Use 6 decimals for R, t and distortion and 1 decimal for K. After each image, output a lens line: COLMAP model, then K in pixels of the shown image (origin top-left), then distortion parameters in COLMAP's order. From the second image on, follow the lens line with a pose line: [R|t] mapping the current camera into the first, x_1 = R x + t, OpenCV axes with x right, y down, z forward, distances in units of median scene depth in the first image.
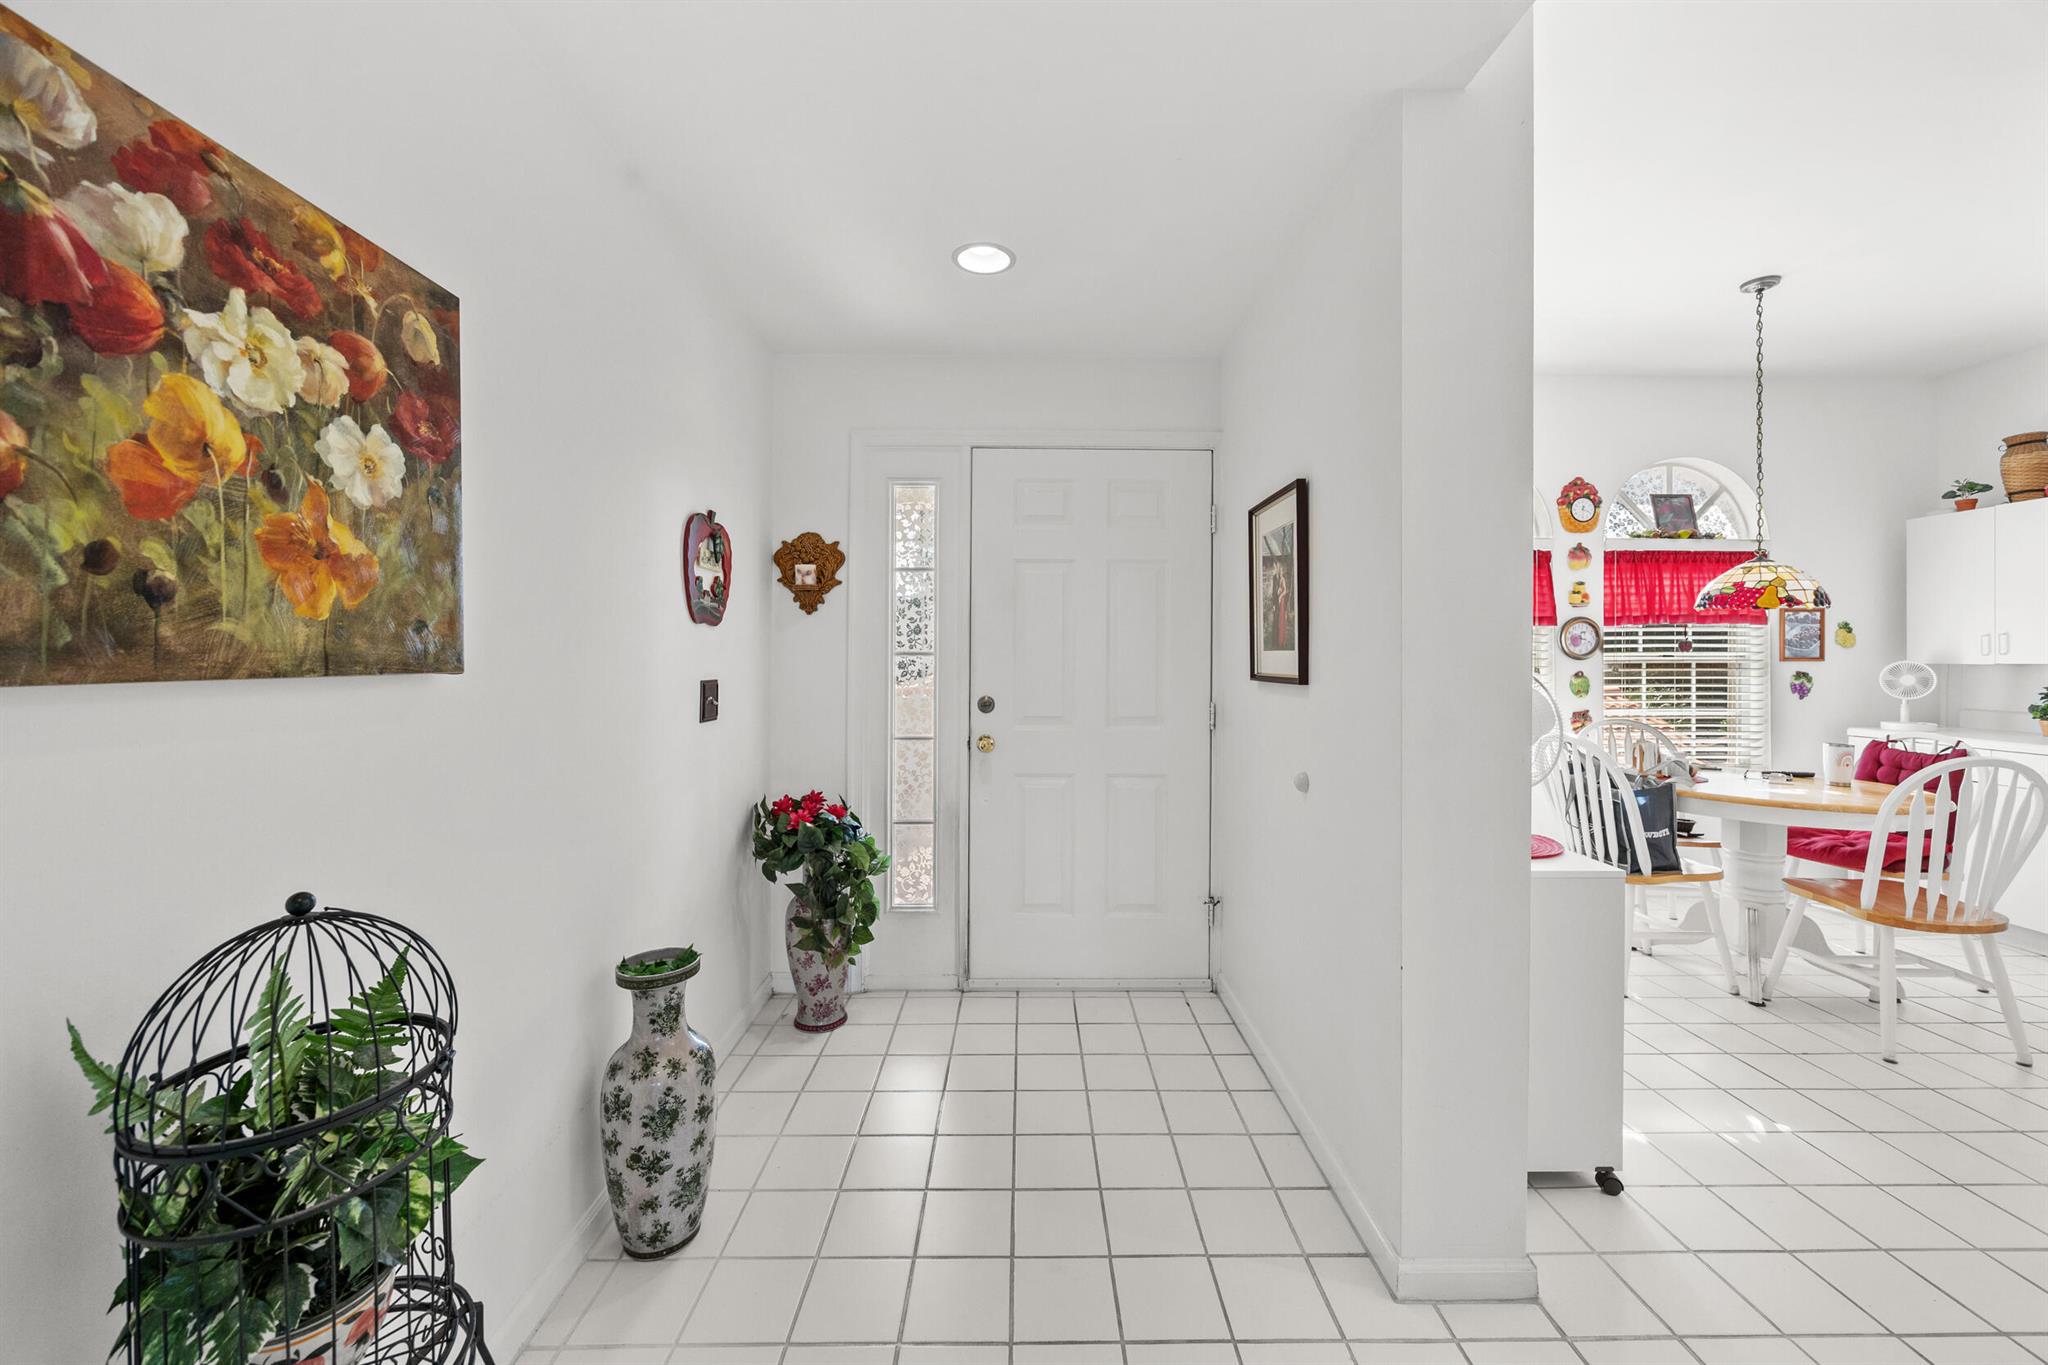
lens RADIAL K [[790.1, 0, 1034.3], [0, 790.1, 652.9], [0, 0, 1]] dist [-0.001909, -0.000363]
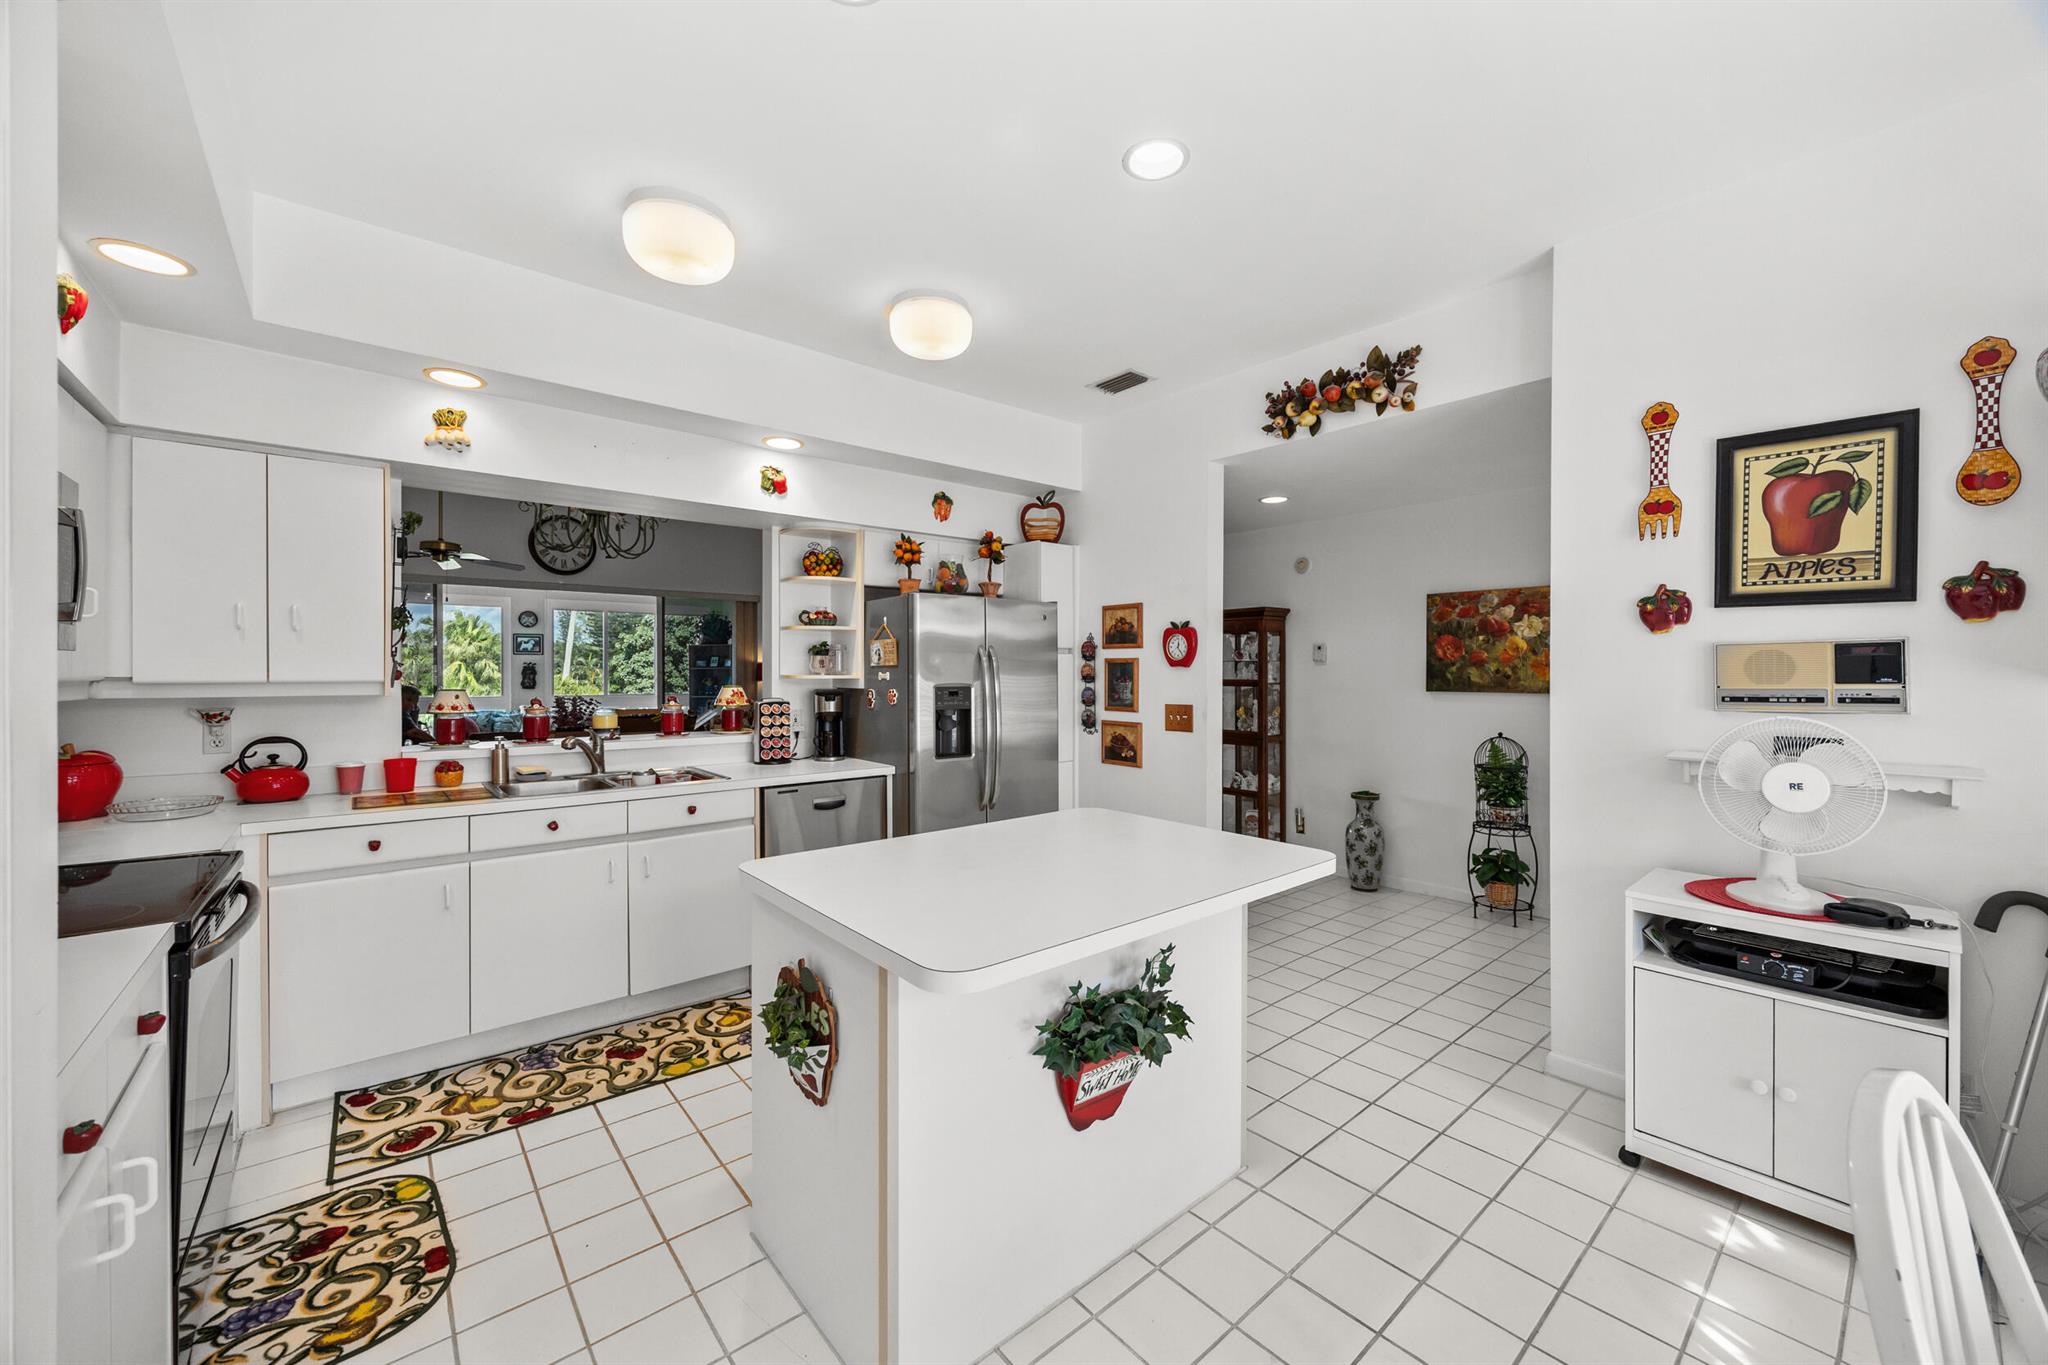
lens RADIAL K [[781.0, 0, 1027.2], [0, 781.0, 672.0], [0, 0, 1]] dist [-0.001821, -0.000117]
pose [[-0.771519, -0.003673, -0.636195, 0.957911], [-0.003061, 0.999993, -0.002061, -0.017056], [0.636199, 0.000357, -0.771525, 0.591203]]
